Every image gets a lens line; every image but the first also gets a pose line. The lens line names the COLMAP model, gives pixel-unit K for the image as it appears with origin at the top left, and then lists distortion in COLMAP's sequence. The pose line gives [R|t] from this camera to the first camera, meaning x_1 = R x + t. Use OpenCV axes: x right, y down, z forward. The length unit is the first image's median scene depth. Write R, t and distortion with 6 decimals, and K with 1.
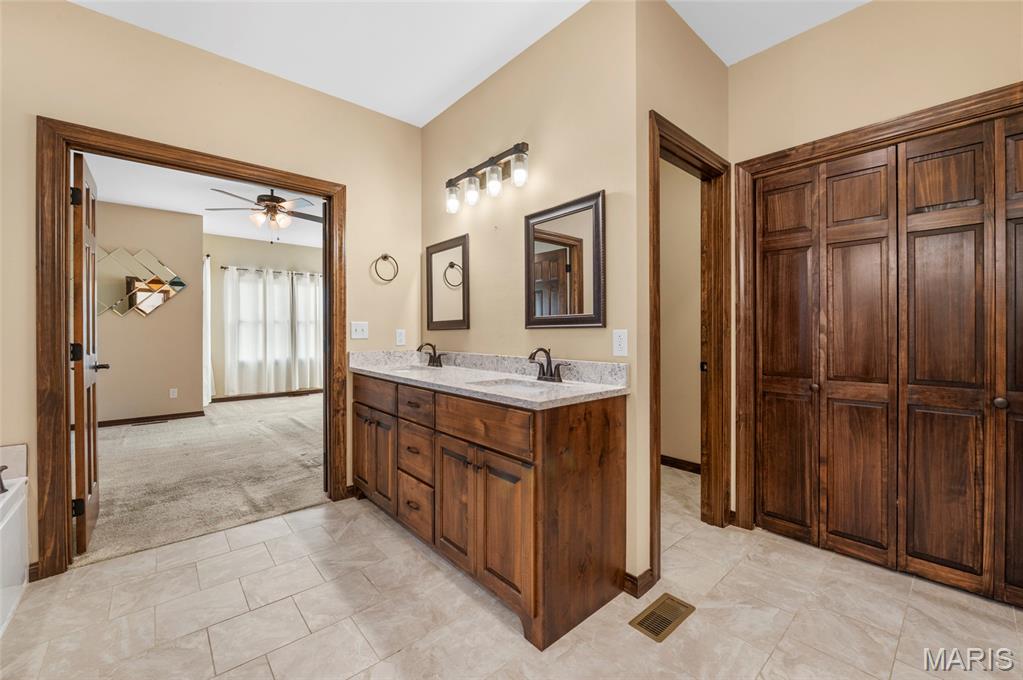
lens RADIAL K [[407.6, 0, 512.9], [0, 407.6, 334.8], [0, 0, 1]] dist [-0.004513, 0.000348]
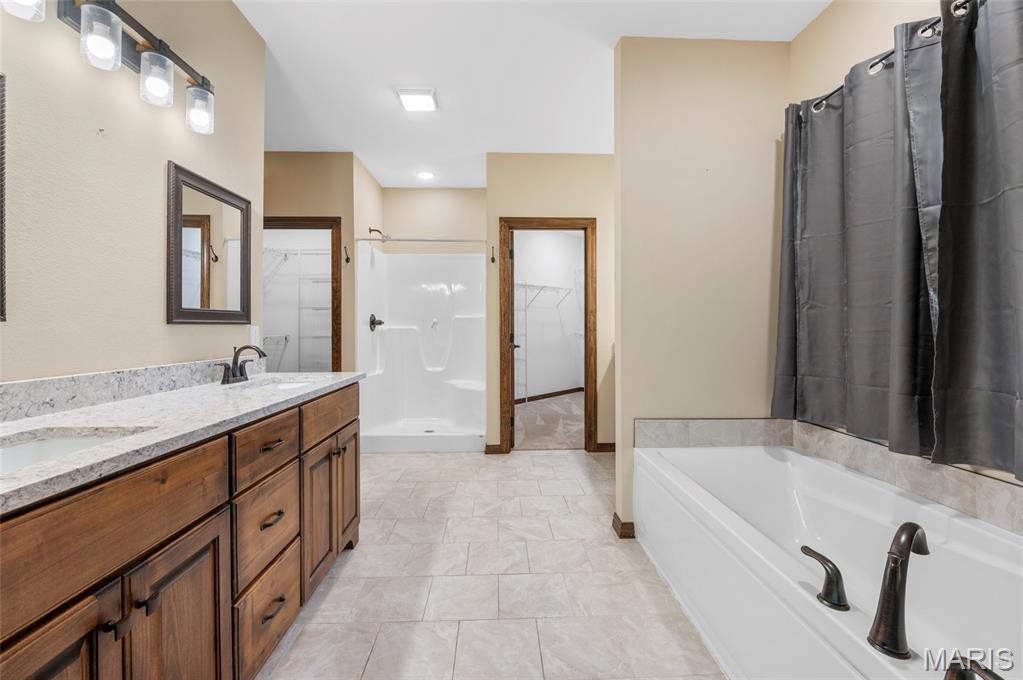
lens RADIAL K [[425.1, 0, 513.9], [0, 425.1, 335.2], [0, 0, 1]] dist [-0.004562, -0.000309]
pose [[-0.773119, -0.004856, 0.634243, -0.876382], [0.007872, 0.999820, 0.017251, -0.002373], [-0.634213, 0.018330, -0.772941, 1.182687]]
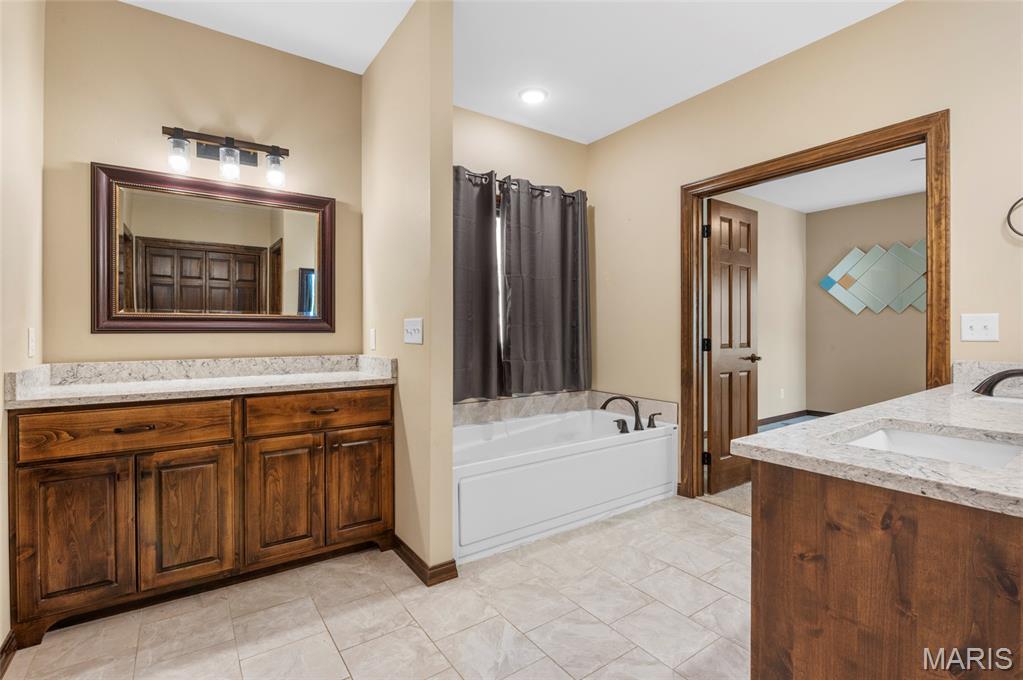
lens RADIAL K [[475.7, 0, 515.6], [0, 475.7, 333.8], [0, 0, 1]] dist [-0.001720, 0.000017]
pose [[-0.101686, 0.007523, -0.994788, 0.526606], [-0.002321, 0.999967, 0.007799, -0.006070], [0.994814, 0.003102, -0.101666, 0.463530]]
